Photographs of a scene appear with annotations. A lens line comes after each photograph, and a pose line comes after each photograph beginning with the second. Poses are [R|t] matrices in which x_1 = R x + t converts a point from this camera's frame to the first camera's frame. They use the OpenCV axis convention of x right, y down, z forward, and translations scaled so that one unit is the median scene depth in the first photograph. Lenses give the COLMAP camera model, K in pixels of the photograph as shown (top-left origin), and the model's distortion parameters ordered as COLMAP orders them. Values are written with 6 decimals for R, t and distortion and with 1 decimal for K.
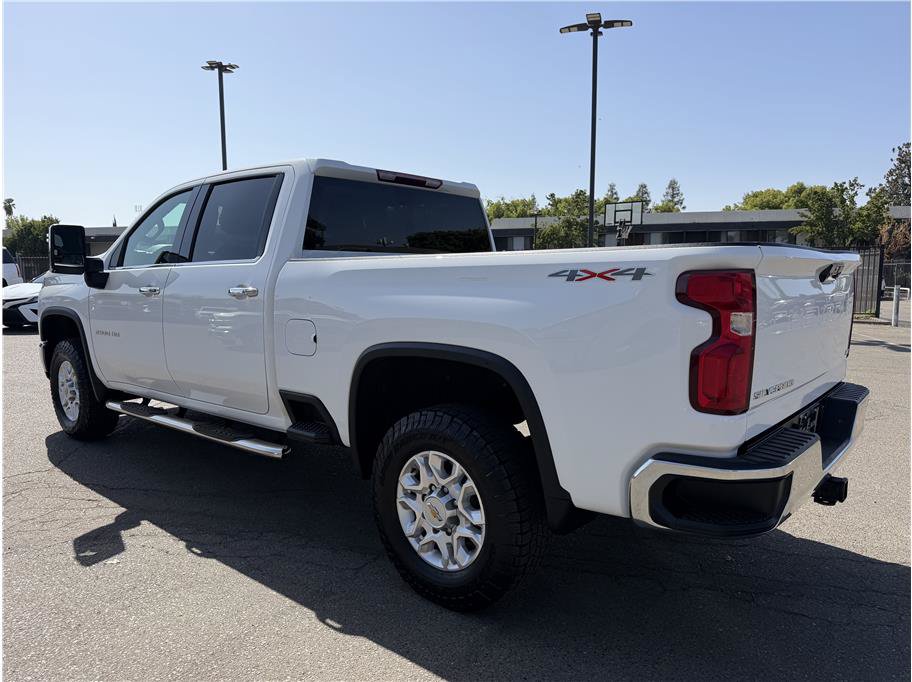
lens RADIAL K [[649.9, 0, 452.4], [0, 649.9, 364.7], [0, 0, 1]] dist [0.033841, -0.059961]
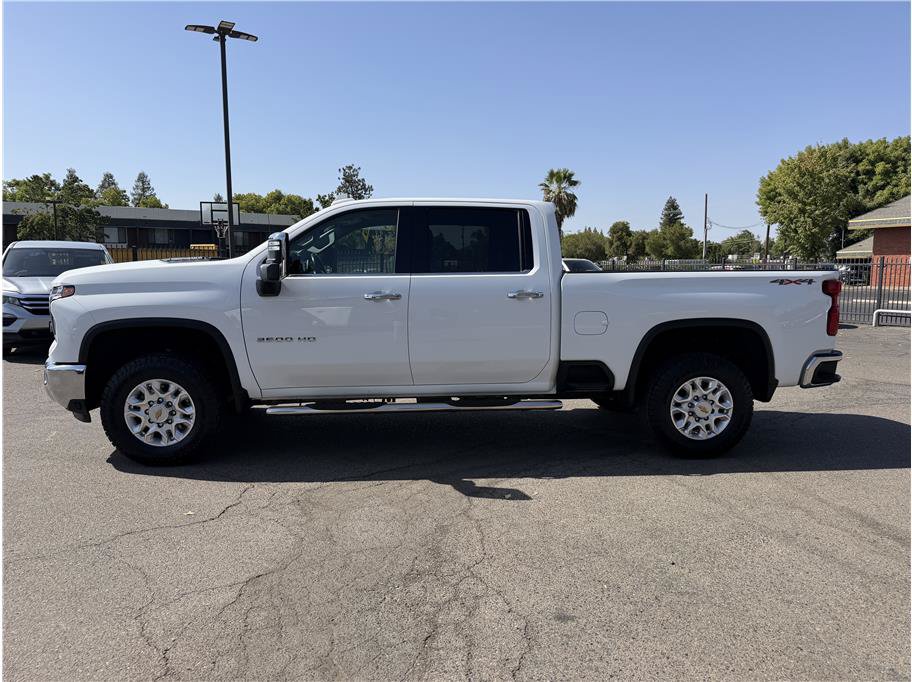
lens RADIAL K [[649.9, 0, 452.4], [0, 649.9, 364.7], [0, 0, 1]] dist [0.033841, -0.059961]
pose [[0.705202, -0.091108, 0.703128, -0.223904], [0.087788, 0.995298, 0.040919, -0.004639], [-0.703550, 0.032870, 0.709885, 0.021760]]
